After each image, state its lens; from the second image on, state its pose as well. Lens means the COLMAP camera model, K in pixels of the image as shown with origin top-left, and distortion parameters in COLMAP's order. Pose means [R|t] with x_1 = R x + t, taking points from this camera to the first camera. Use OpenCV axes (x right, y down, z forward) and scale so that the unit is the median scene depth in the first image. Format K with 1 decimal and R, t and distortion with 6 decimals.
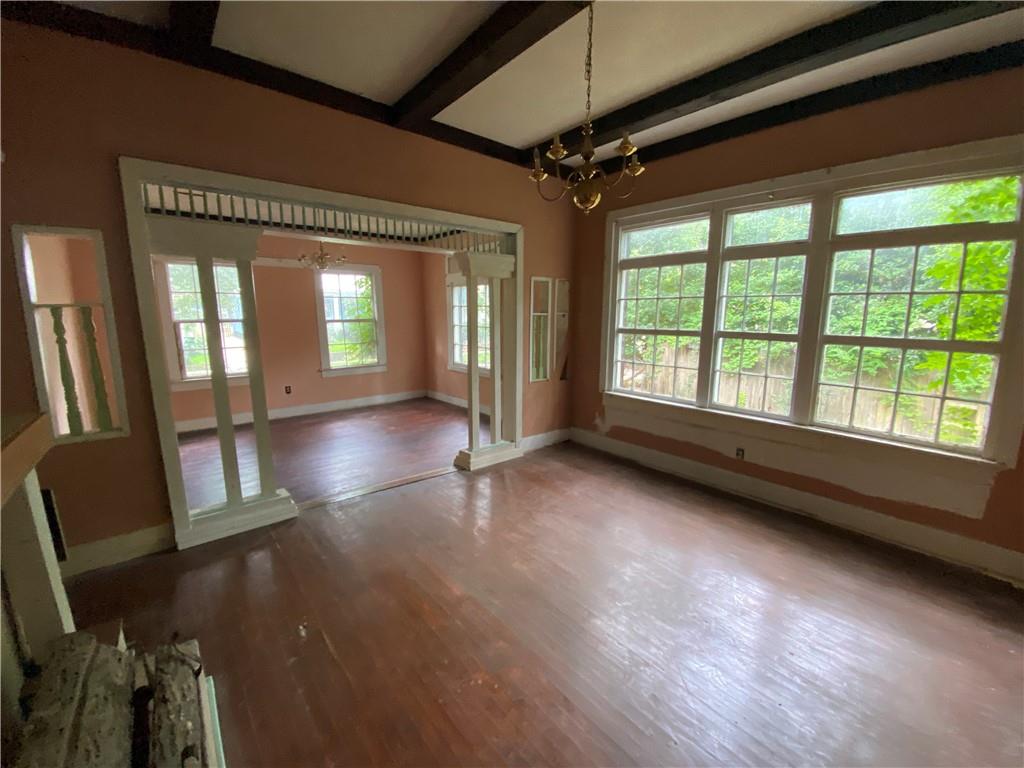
lens RADIAL K [[411.5, 0, 505.8], [0, 411.5, 384.8], [0, 0, 1]] dist [-0.027964, -0.000325]
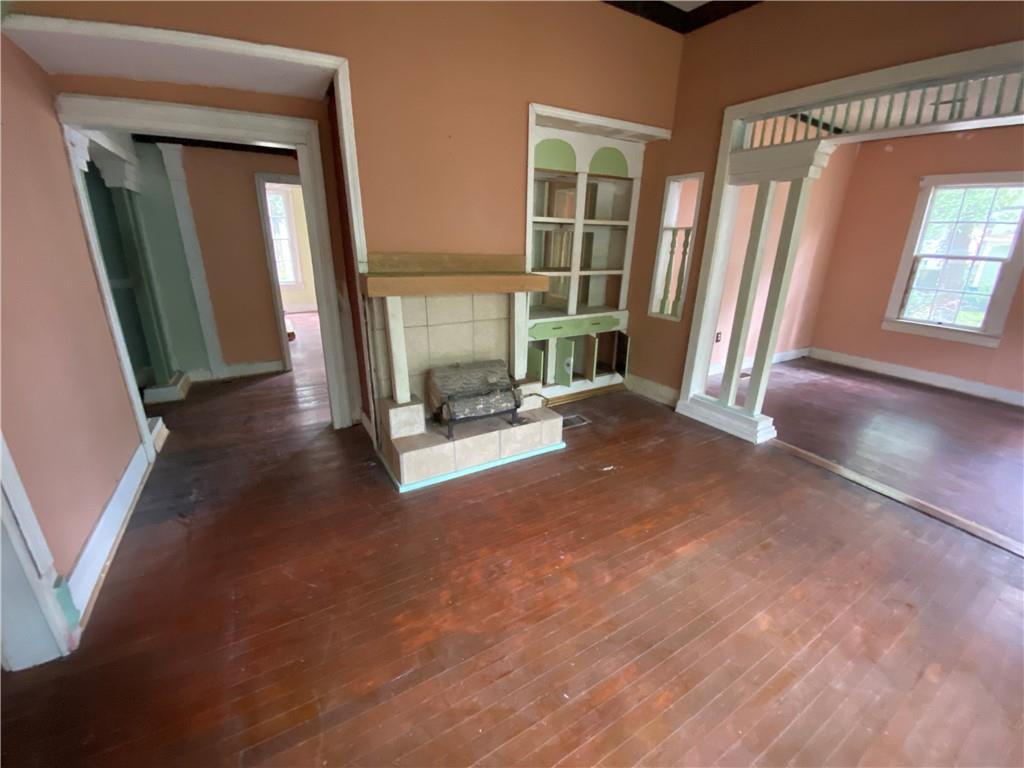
lens RADIAL K [[411.5, 0, 505.8], [0, 411.5, 384.8], [0, 0, 1]] dist [-0.027964, -0.000325]
pose [[-0.180804, 0.312778, -0.932459, 0.238499], [-0.188150, 0.919575, 0.344938, -0.021360], [0.965355, 0.237808, -0.107413, 0.230213]]
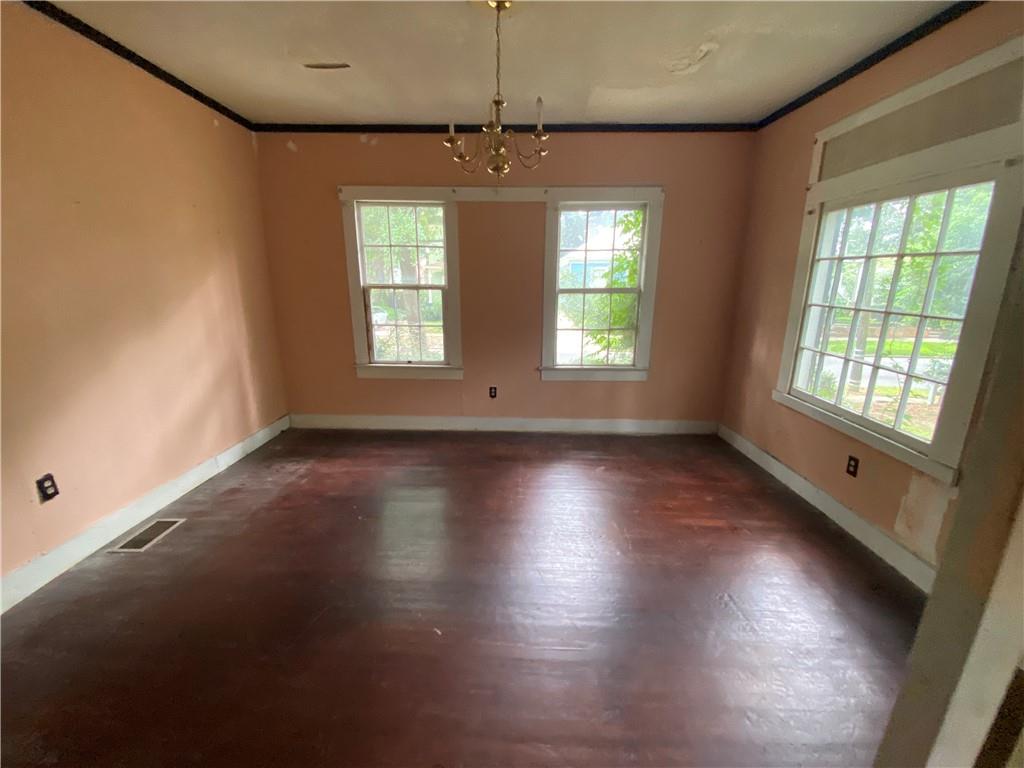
lens RADIAL K [[417.1, 0, 512.0], [0, 417.1, 384.0], [0, 0, 1]] dist [0.032930, -0.000062]
pose [[0.760138, 0.156721, -0.630578, -0.072817], [-0.115971, 0.987617, 0.105659, -0.077553], [0.639328, -0.007187, 0.768900, 0.486301]]
